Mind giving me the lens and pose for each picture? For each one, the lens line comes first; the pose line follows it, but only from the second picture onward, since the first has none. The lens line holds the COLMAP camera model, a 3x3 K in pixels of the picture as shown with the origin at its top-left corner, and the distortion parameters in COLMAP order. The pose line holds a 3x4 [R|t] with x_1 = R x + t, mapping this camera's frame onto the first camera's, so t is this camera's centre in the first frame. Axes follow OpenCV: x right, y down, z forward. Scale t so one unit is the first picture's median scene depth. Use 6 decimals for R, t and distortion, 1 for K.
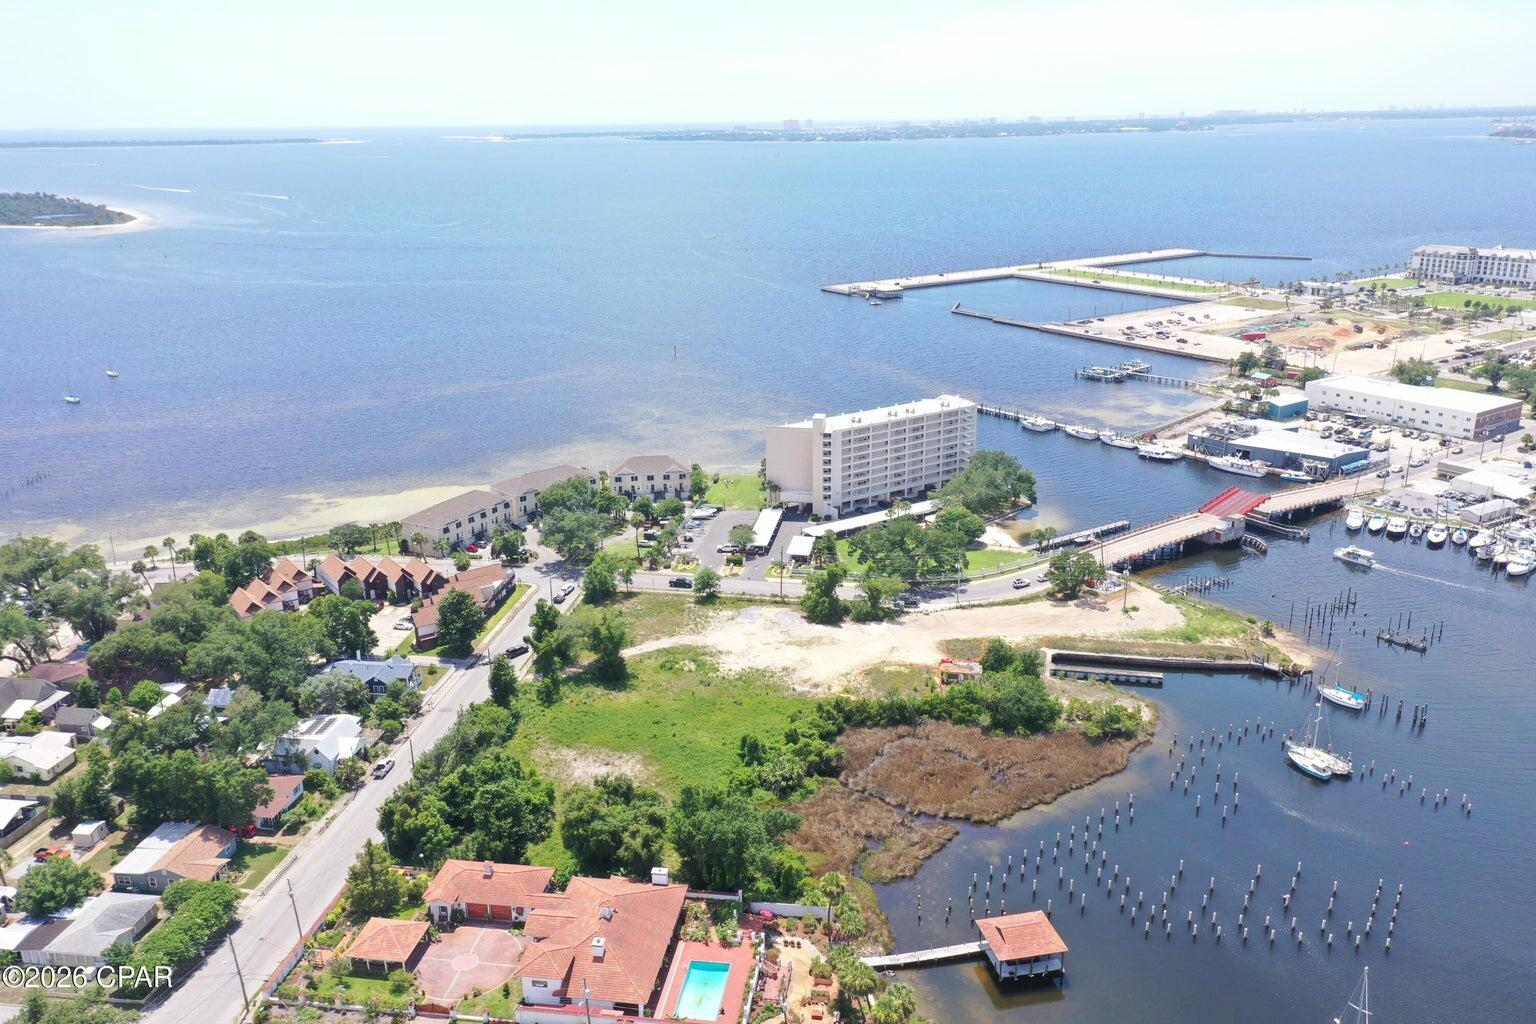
lens RADIAL K [[1207.0, 0, 772.0], [0, 1207.0, 518.3], [0, 0, 1]] dist [0.022333, 0.000348]
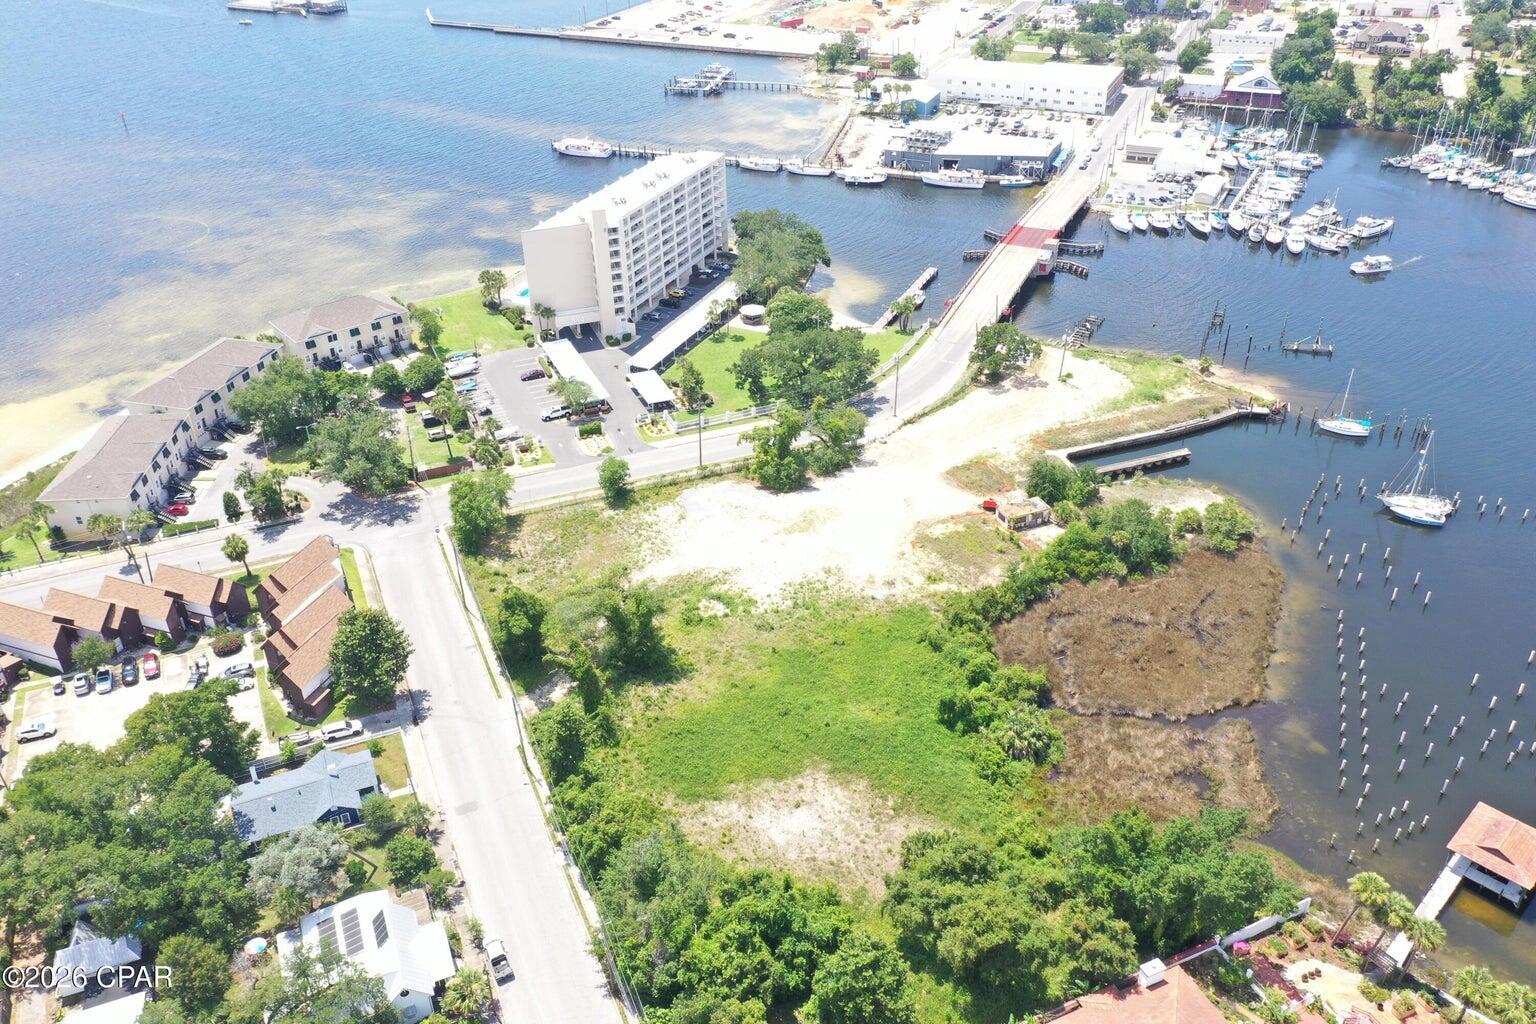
lens RADIAL K [[1201.3, 0, 768.0], [0, 1201.3, 512.0], [0, 0, 1]] dist [0.015207, 0.004746]
pose [[0.845587, -0.283906, 0.452084, -0.264135], [0.170788, 0.946219, 0.274773, -0.092886], [-0.505781, -0.155134, 0.848599, 0.291604]]
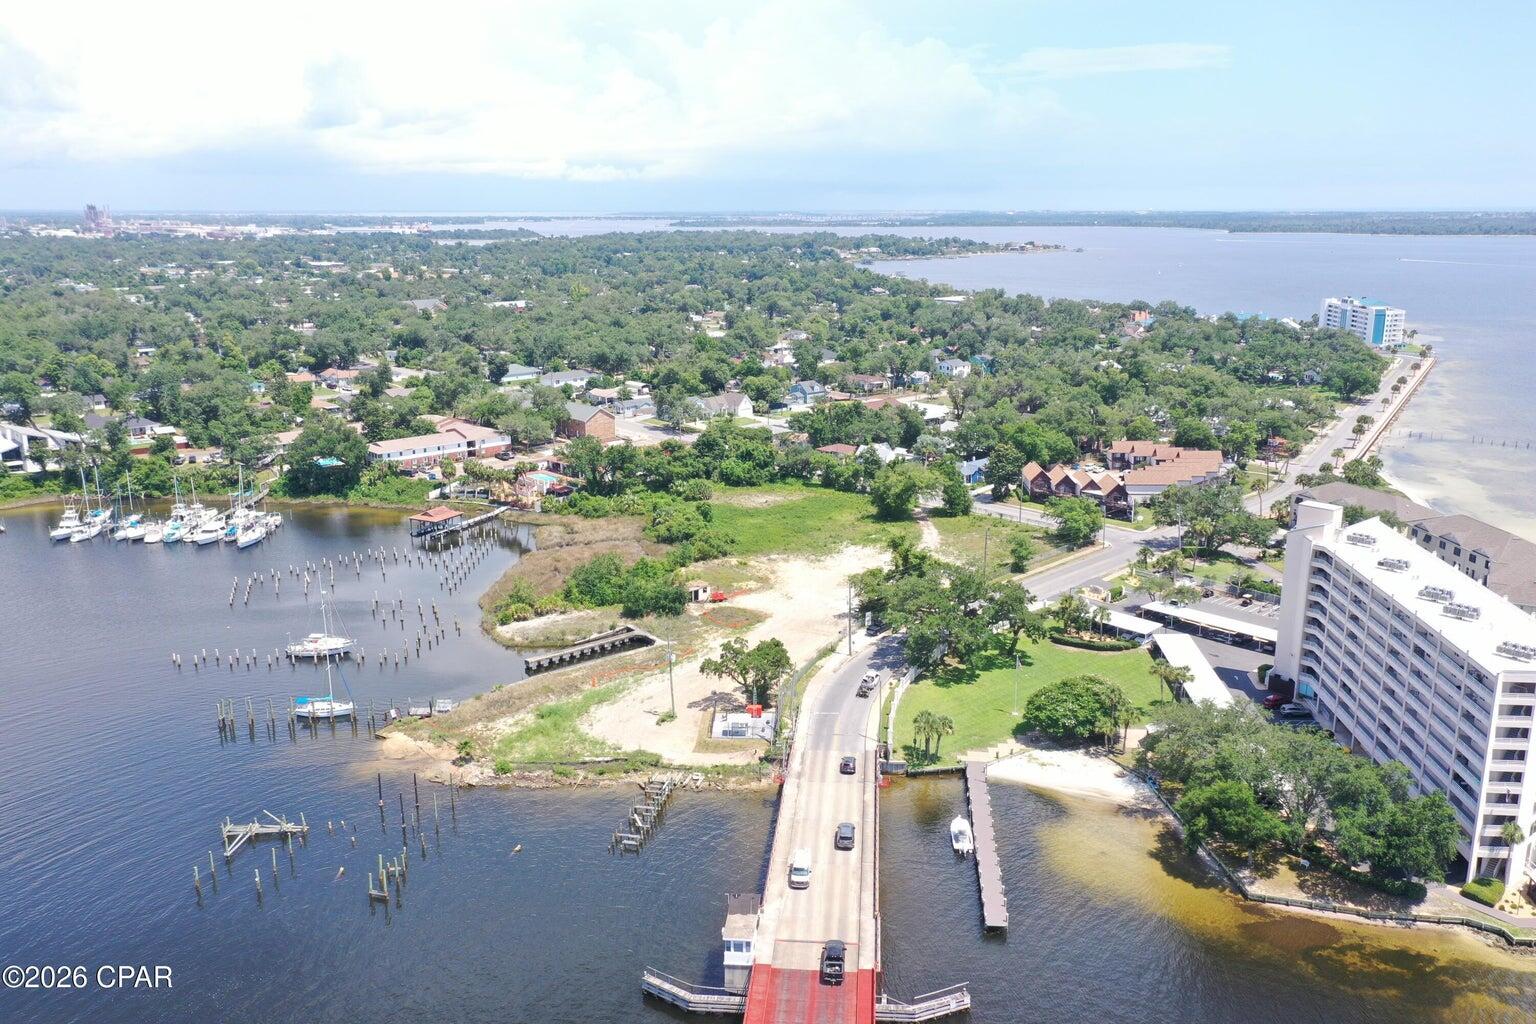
lens RADIAL K [[1201.3, 0, 768.0], [0, 1201.3, 512.0], [0, 0, 1]] dist [0.015207, 0.004746]
pose [[-0.627410, 0.201921, -0.752054, 0.605422], [-0.230890, 0.874122, 0.427318, -0.257418], [0.743671, 0.441745, -0.501811, 1.104465]]
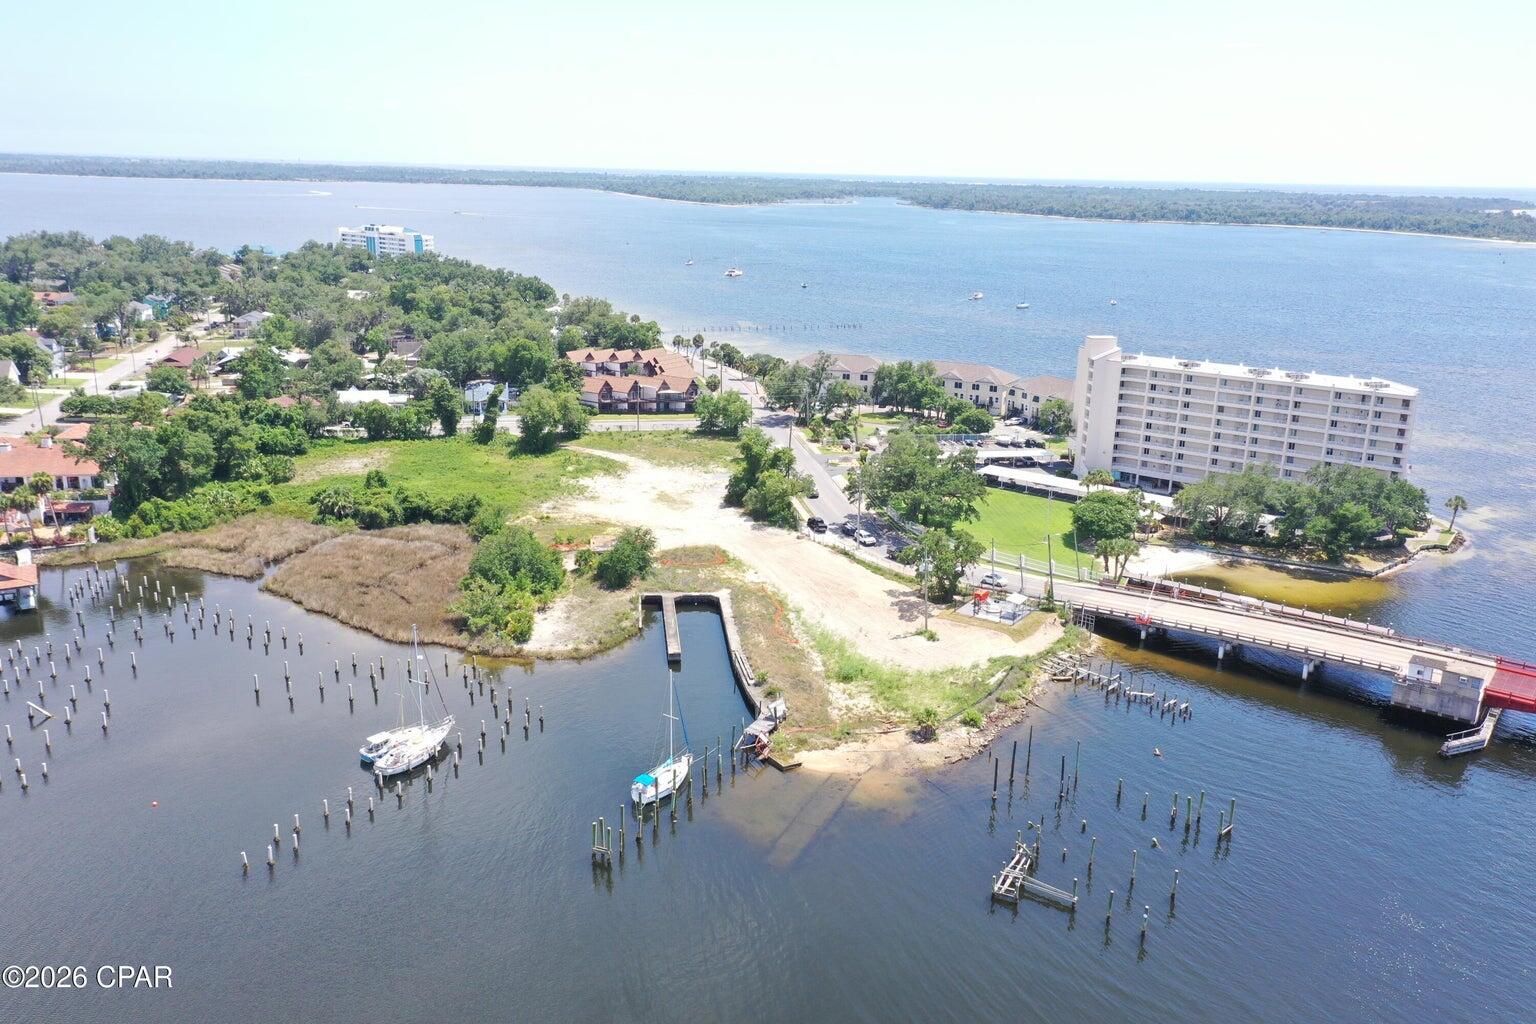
lens RADIAL K [[1200.0, 0, 770.9], [0, 1200.0, 512.7], [0, 0, 1]] dist [0.010789, 0.004013]
pose [[0.320907, 0.277295, -0.905608, 0.662792], [-0.319901, 0.931720, 0.171932, -0.048019], [0.891449, 0.234530, 0.387703, 0.580360]]
